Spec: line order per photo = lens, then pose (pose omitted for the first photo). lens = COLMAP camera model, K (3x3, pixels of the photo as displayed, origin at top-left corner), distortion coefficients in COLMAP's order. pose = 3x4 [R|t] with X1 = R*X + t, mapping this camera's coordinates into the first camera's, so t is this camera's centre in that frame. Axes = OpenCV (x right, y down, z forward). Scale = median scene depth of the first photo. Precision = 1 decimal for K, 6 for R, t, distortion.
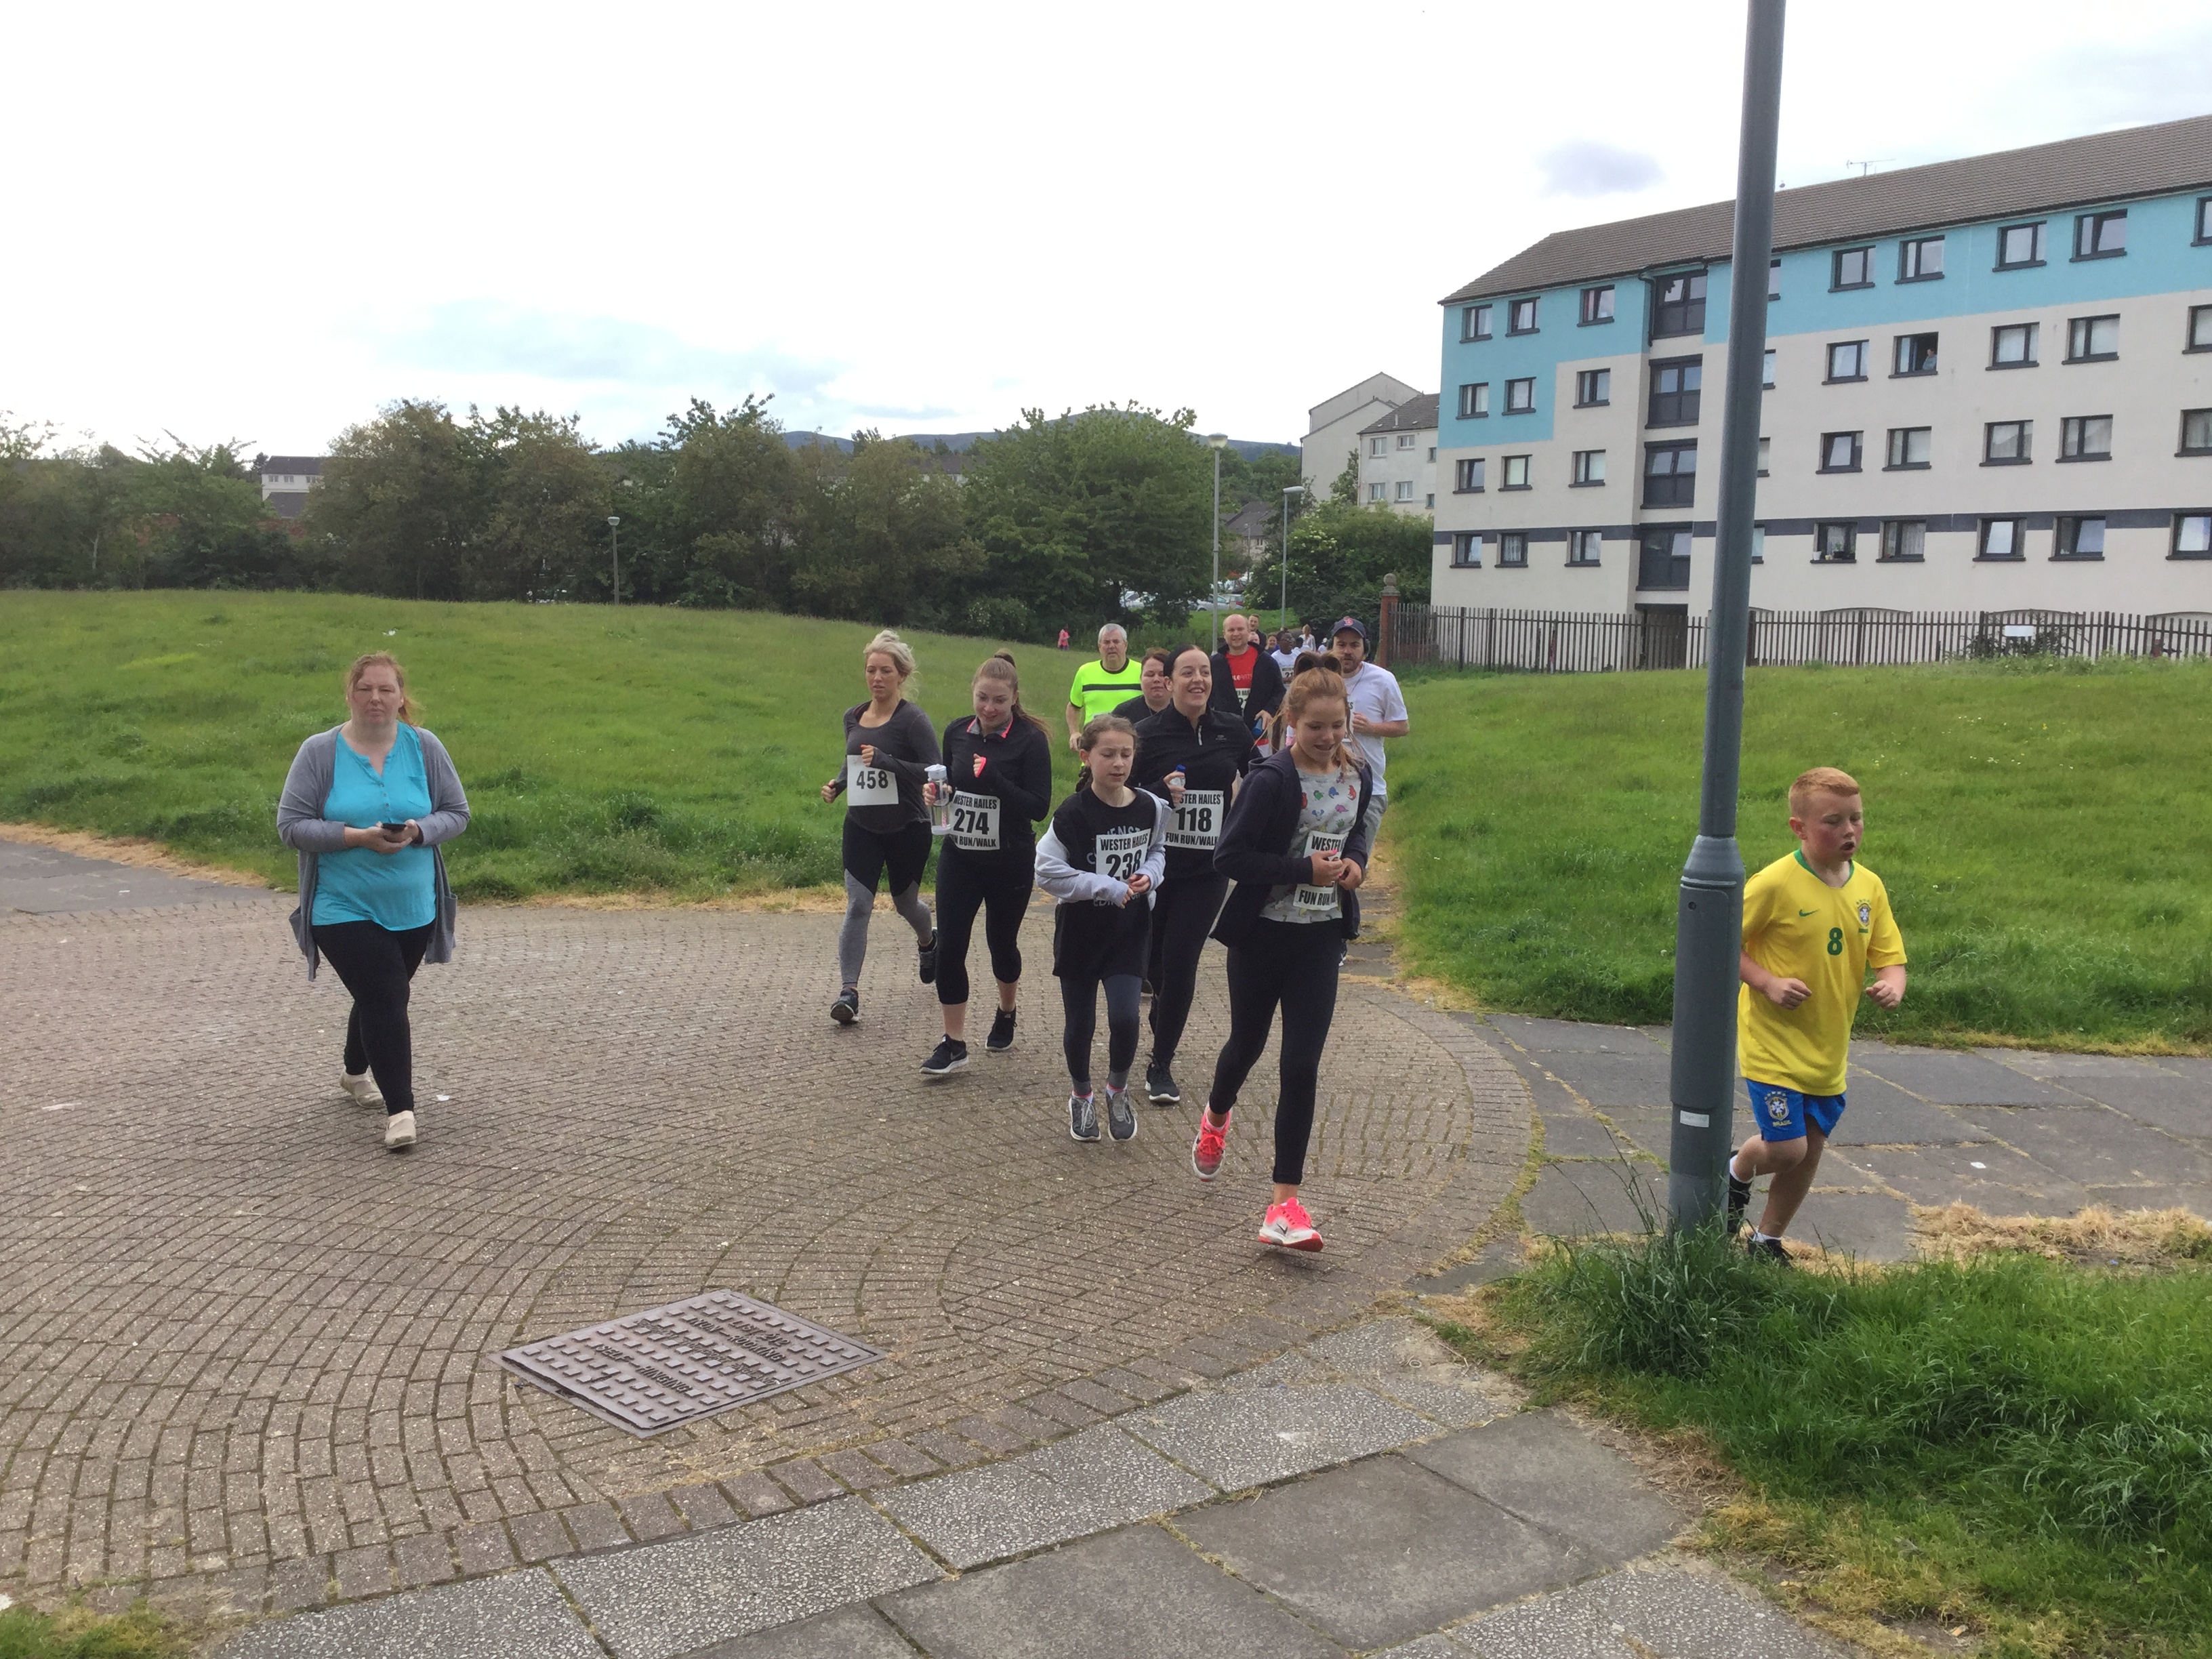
lens RADIAL K [[2002.6, 0, 1103.5], [0, 2002.6, 829.0], [0, 0, 1]] dist [0.129181, -0.262710]
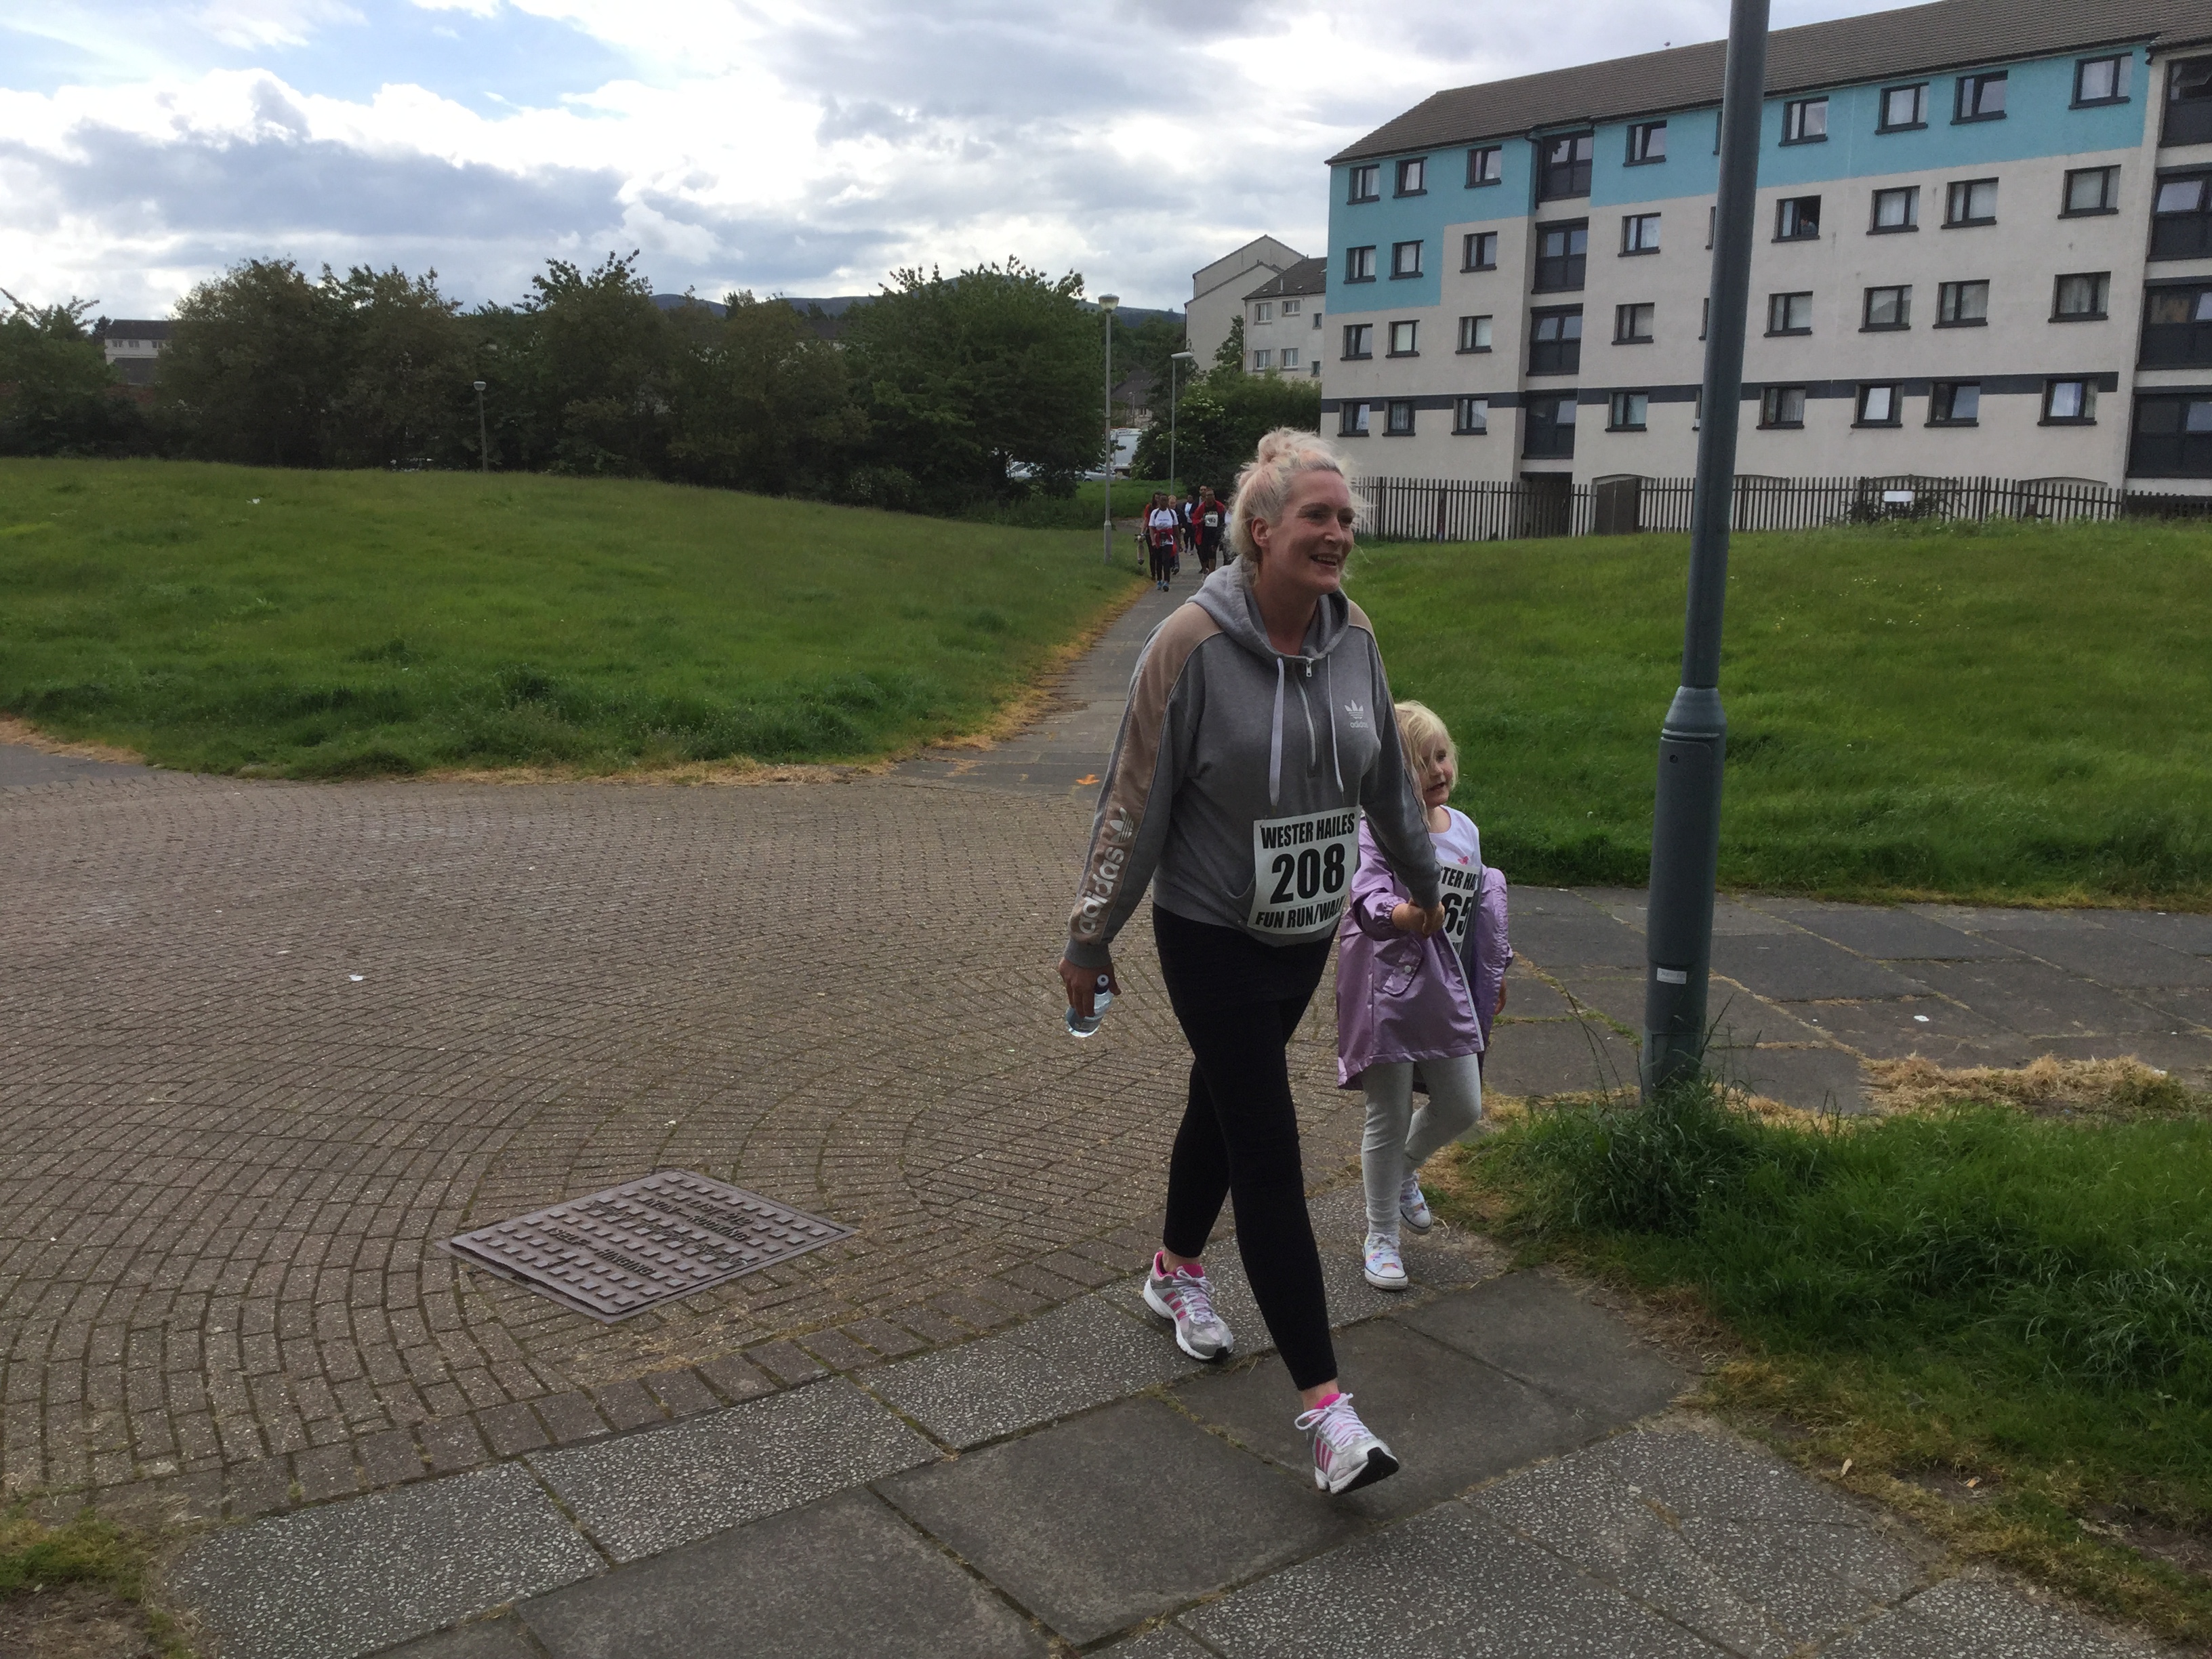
lens RADIAL K [[1994.3, 0, 1101.5], [0, 1994.3, 835.9], [0, 0, 1]] dist [0.130070, -0.251408]
pose [[0.998219, -0.012331, 0.058366, -0.033234], [0.008452, 0.997767, 0.066248, 0.005948], [-0.059053, -0.065636, 0.996095, 0.034798]]
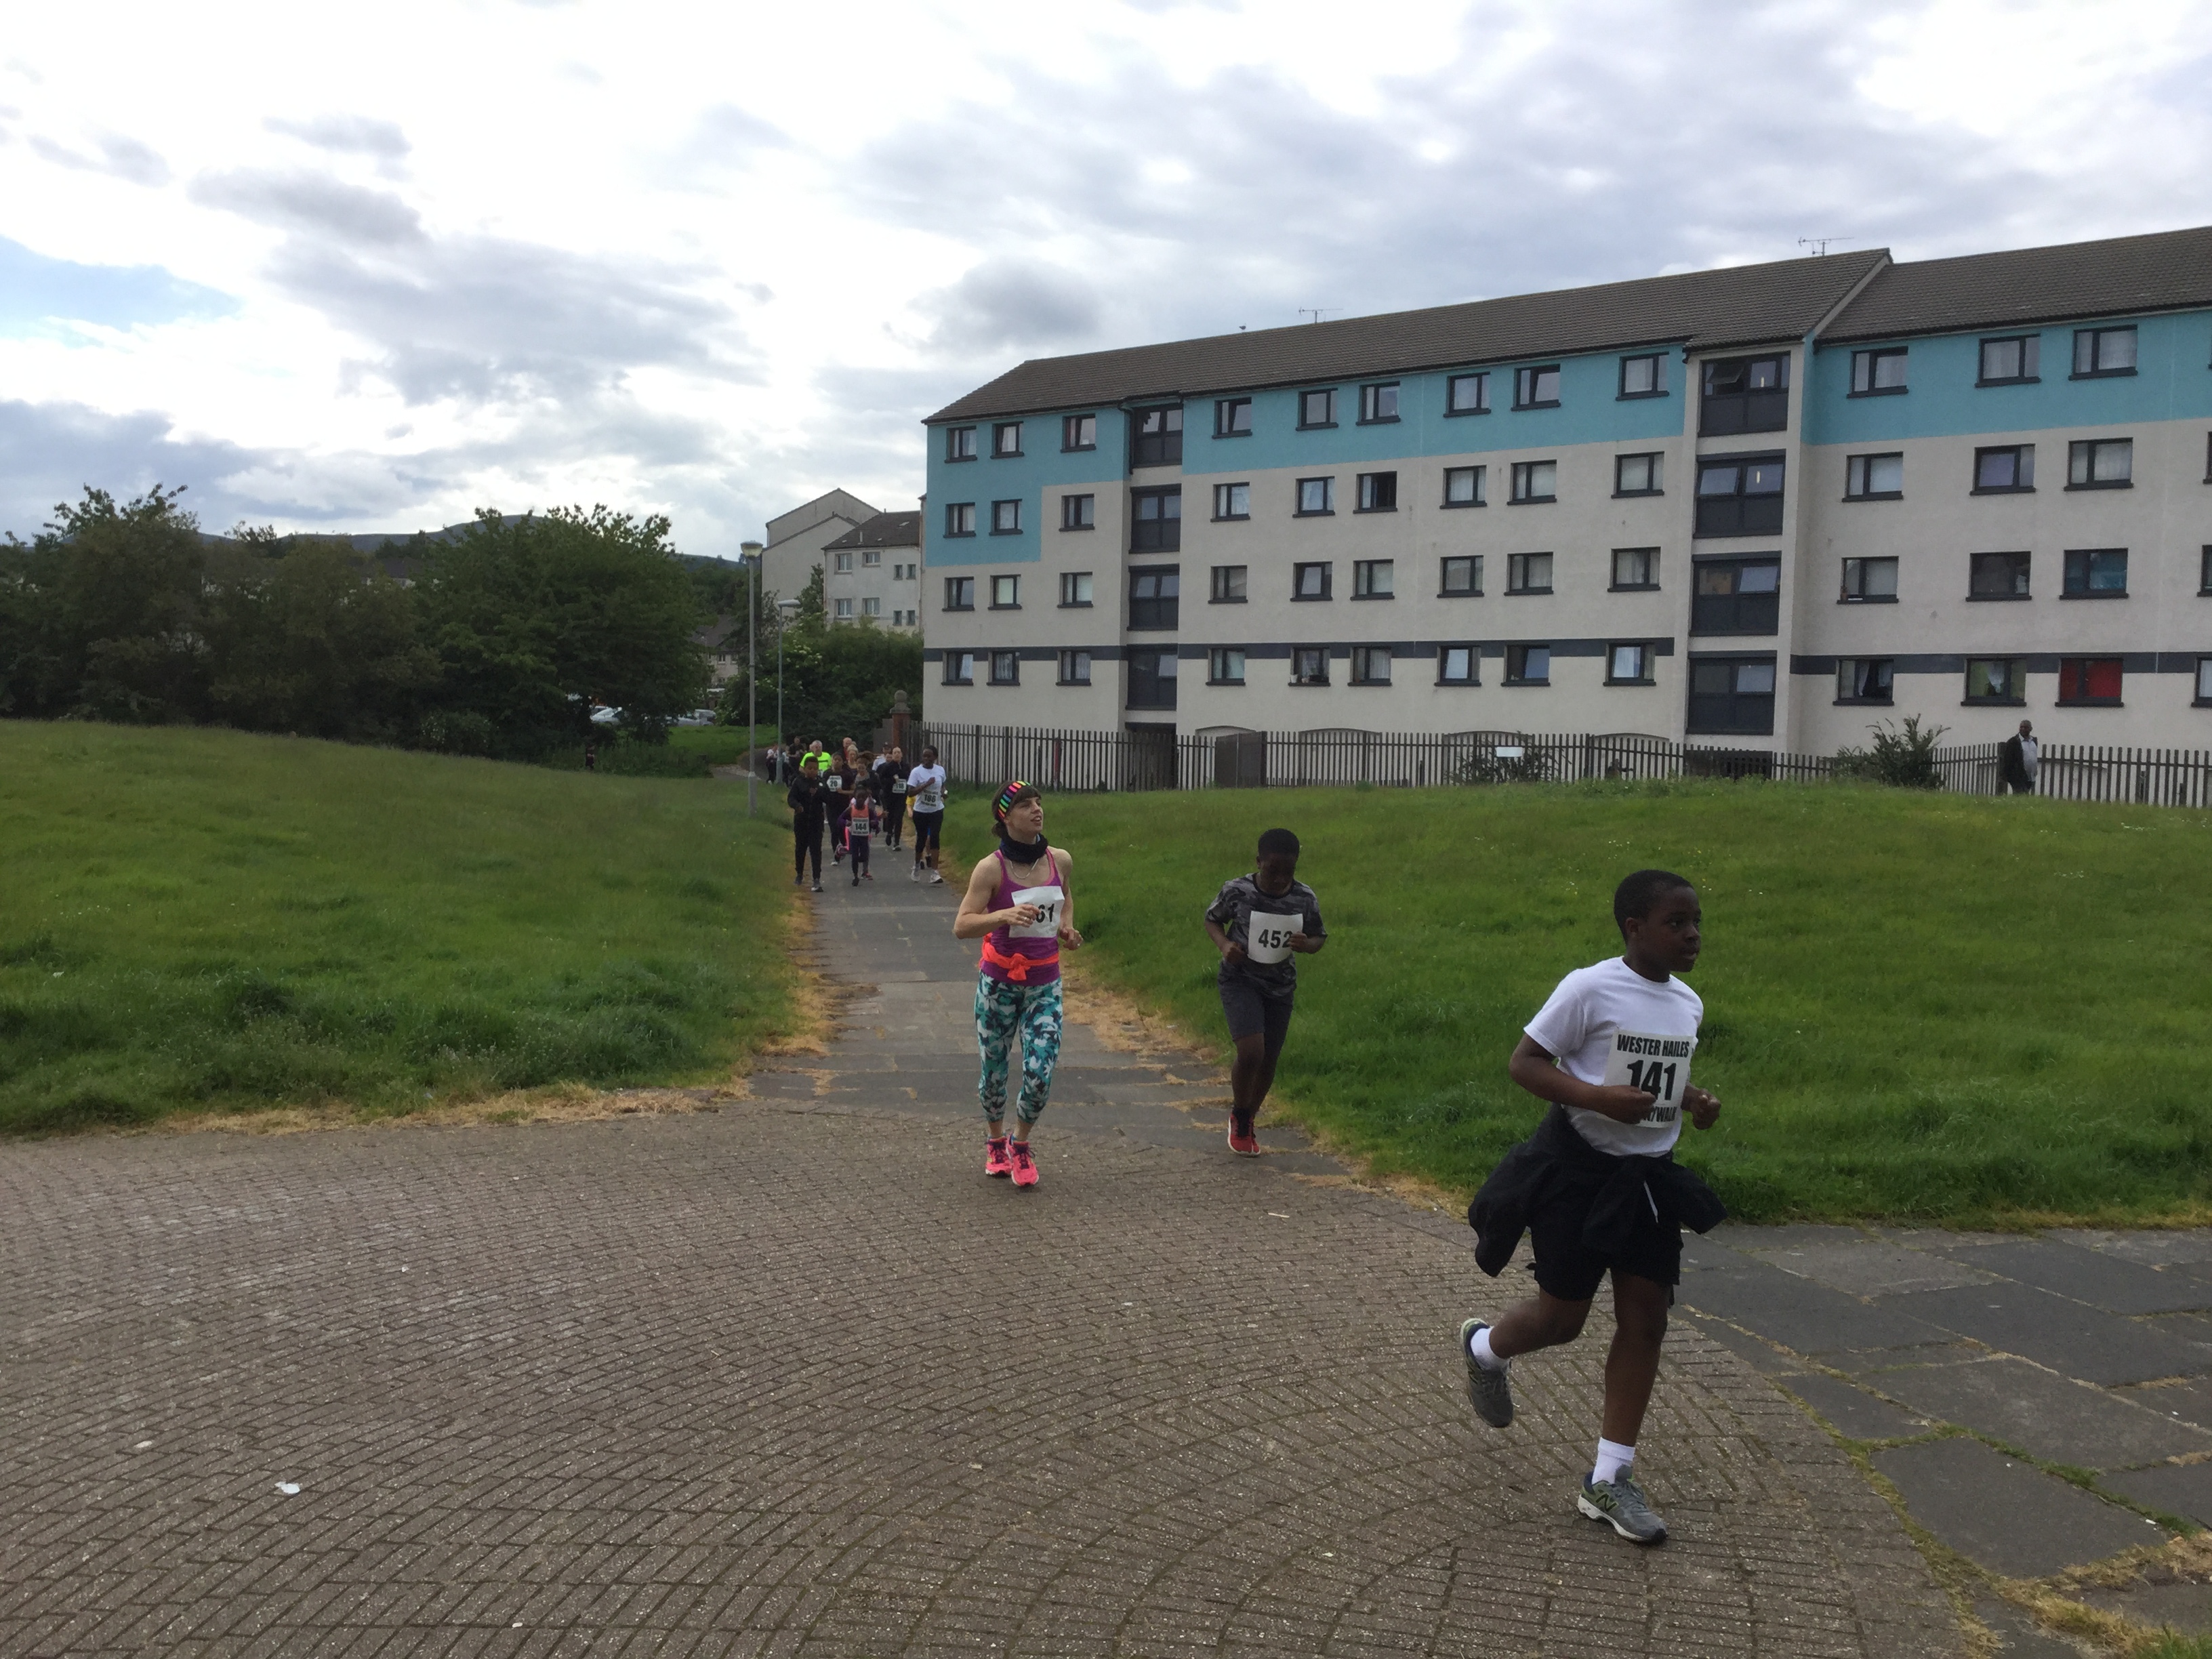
lens RADIAL K [[1982.3, 0, 1075.5], [0, 1982.3, 822.9], [0, 0, 1]] dist [0.110658, -0.217967]
pose [[0.958588, -0.011519, 0.284563, -0.306214], [0.028081, 0.998136, -0.054190, -0.048001], [-0.283408, 0.059937, 0.957124, 0.332140]]
